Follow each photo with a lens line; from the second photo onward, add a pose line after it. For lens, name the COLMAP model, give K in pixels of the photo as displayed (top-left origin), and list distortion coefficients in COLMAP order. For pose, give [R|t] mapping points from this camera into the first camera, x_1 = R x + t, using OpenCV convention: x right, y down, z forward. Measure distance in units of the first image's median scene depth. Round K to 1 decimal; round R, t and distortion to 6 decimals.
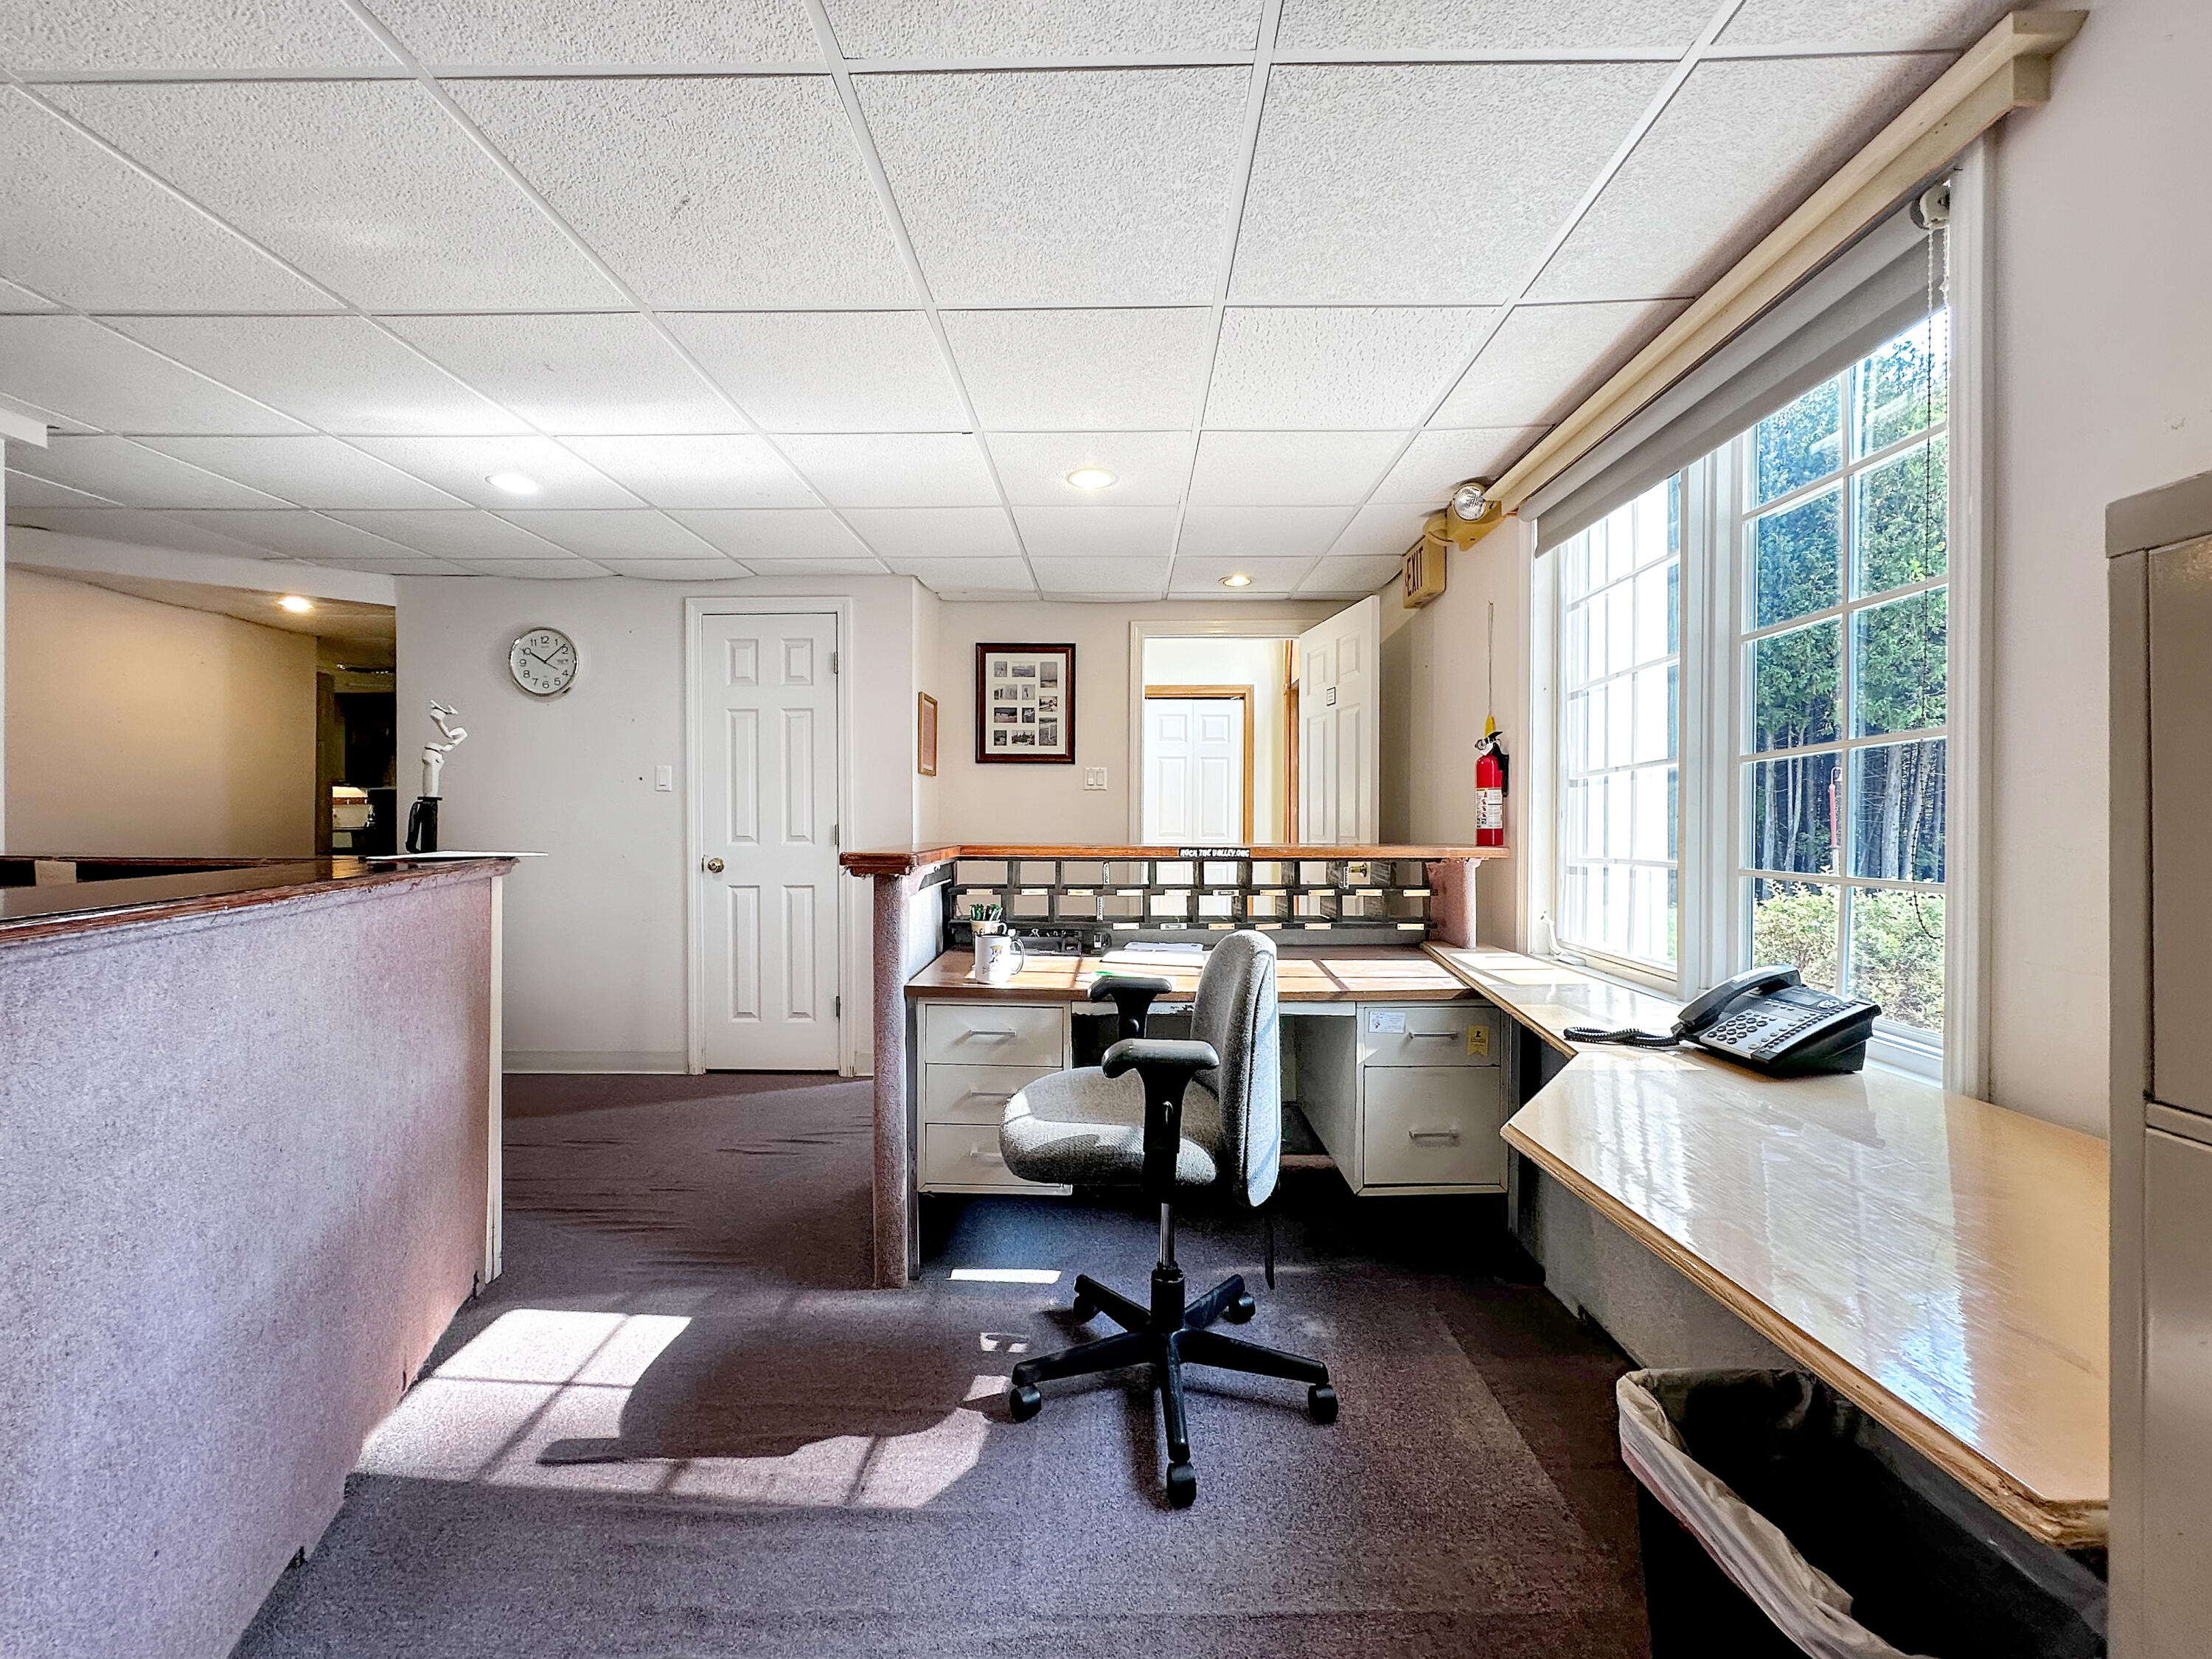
lens RADIAL K [[888.6, 0, 1110.3], [0, 888.6, 825.7], [0, 0, 1]] dist [-0.000867, -0.000644]
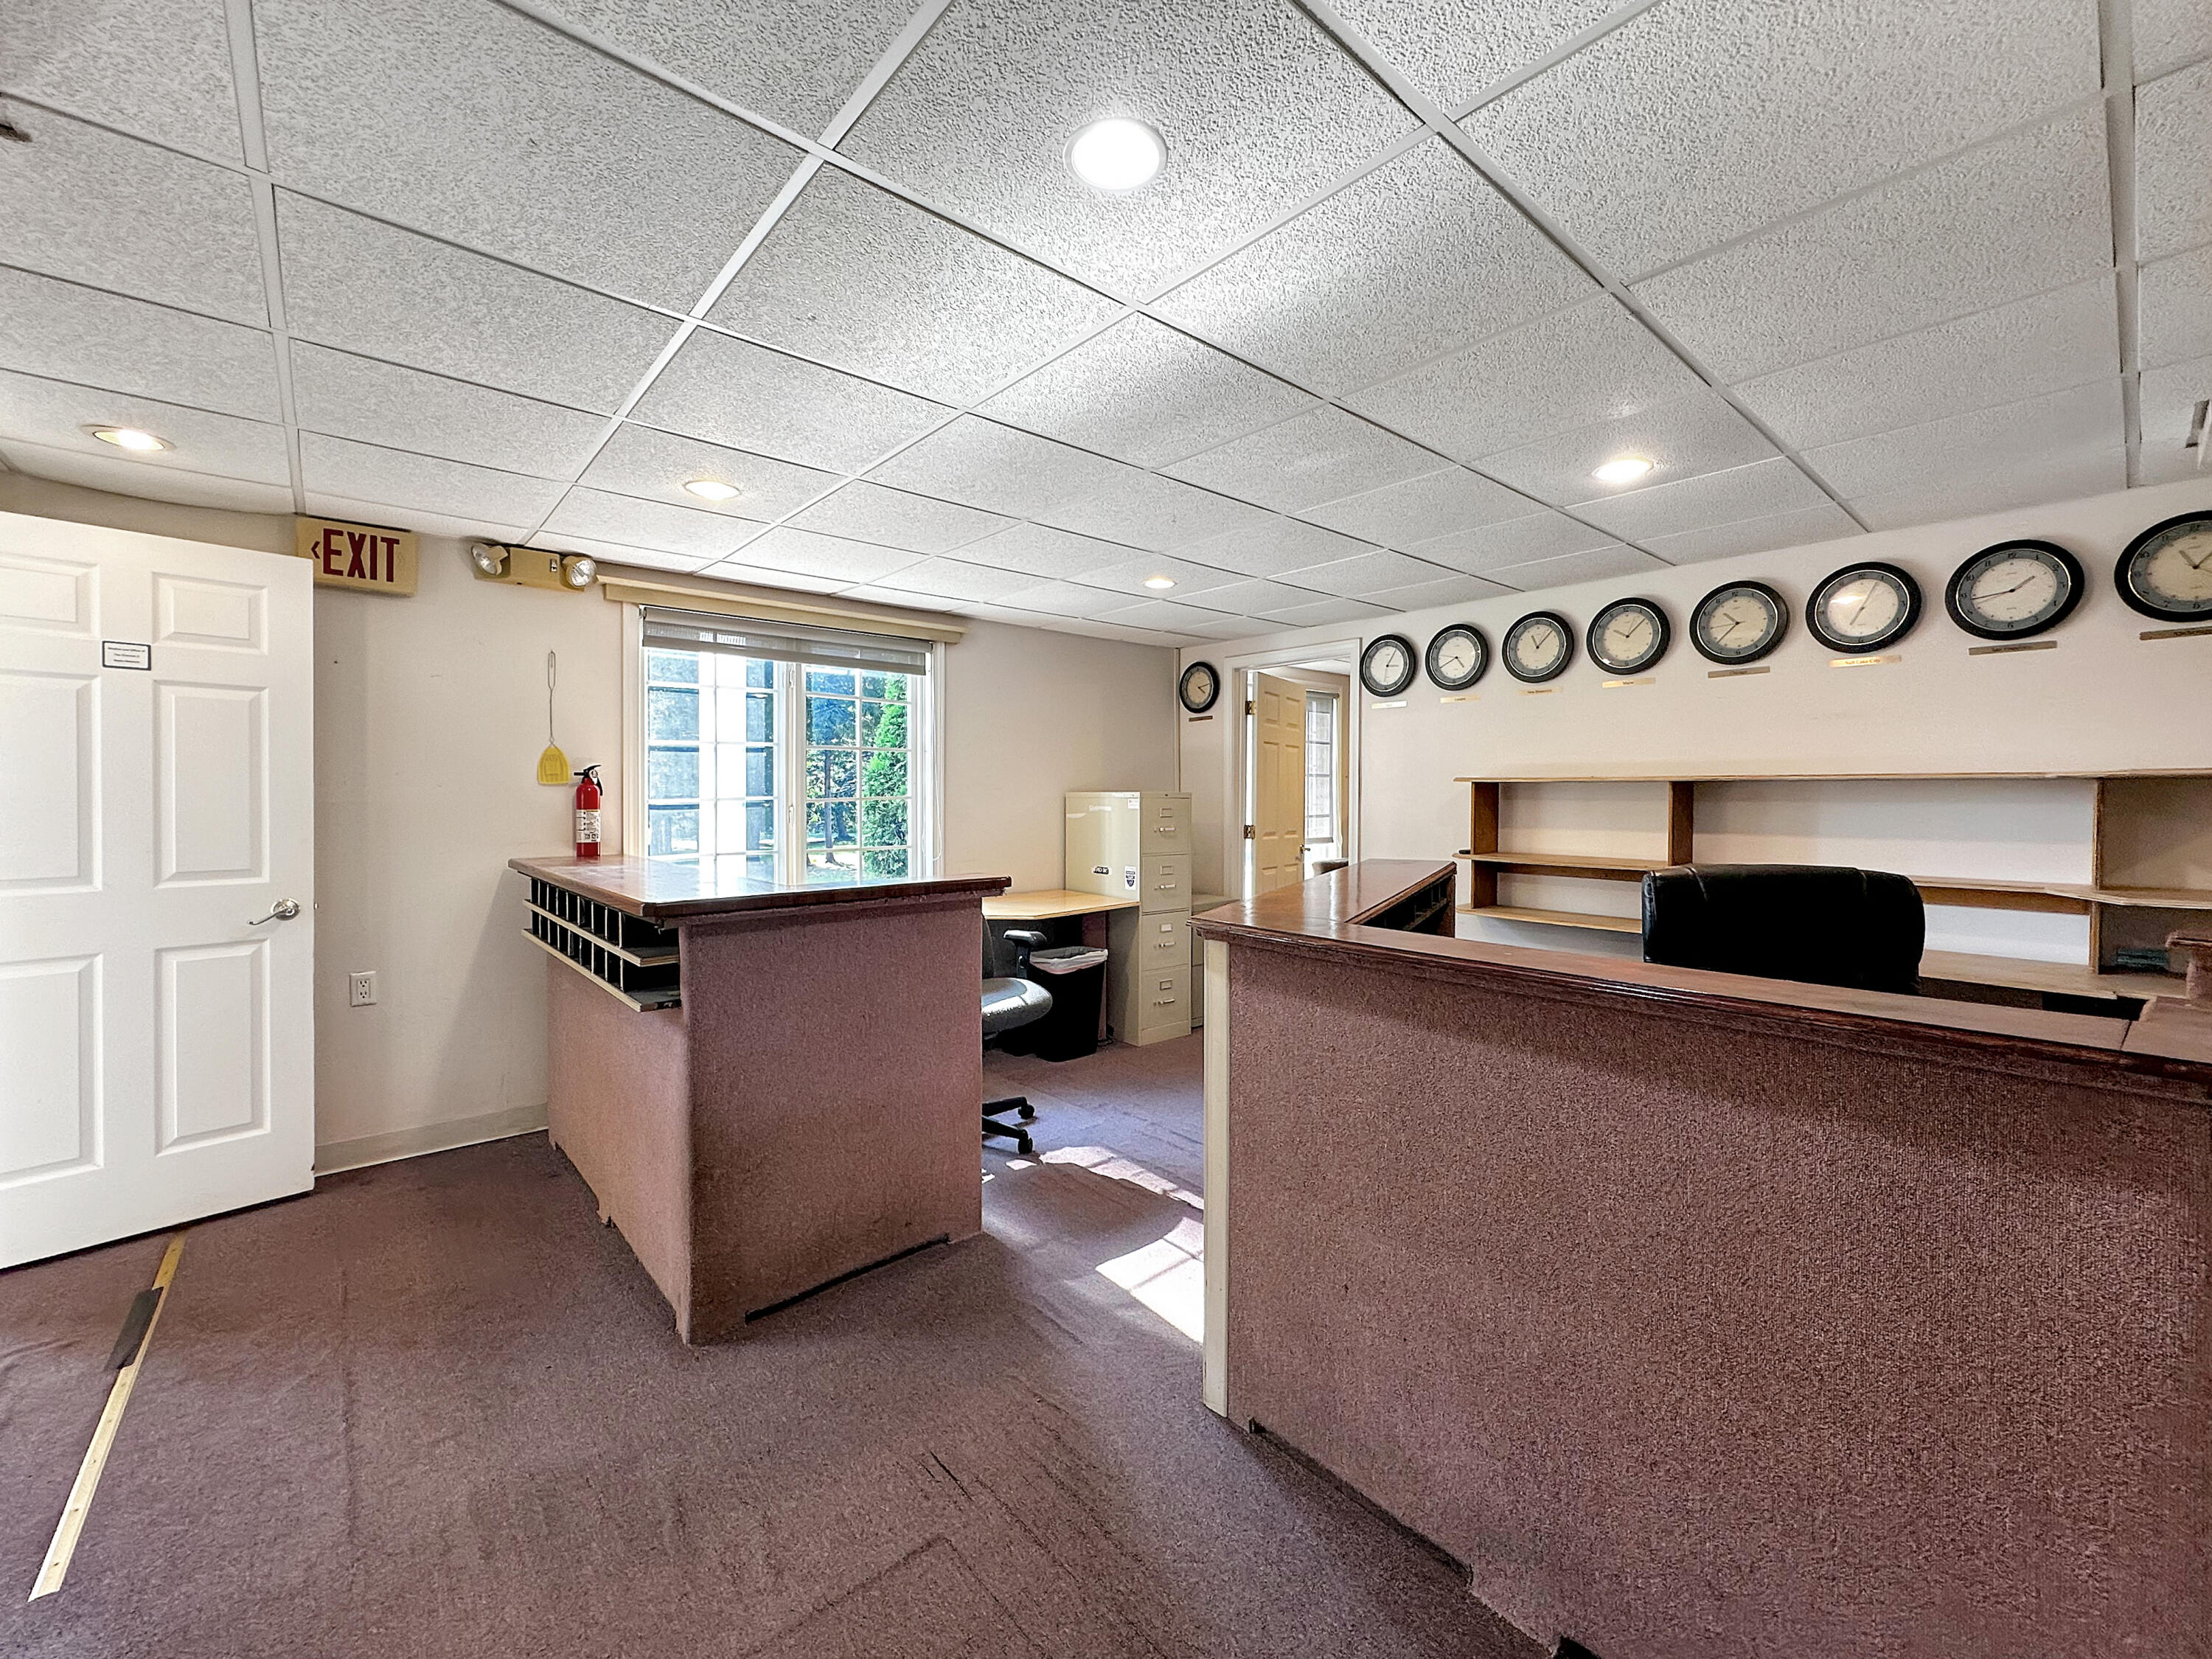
lens RADIAL K [[888.6, 0, 1101.1], [0, 888.6, 818.8], [0, 0, 1]] dist [-0.000867, -0.000644]
pose [[-0.641543, -0.037449, 0.766173, -1.364380], [0.001672, 0.998737, 0.050216, -0.125004], [-0.767086, 0.033496, -0.640670, 1.727437]]
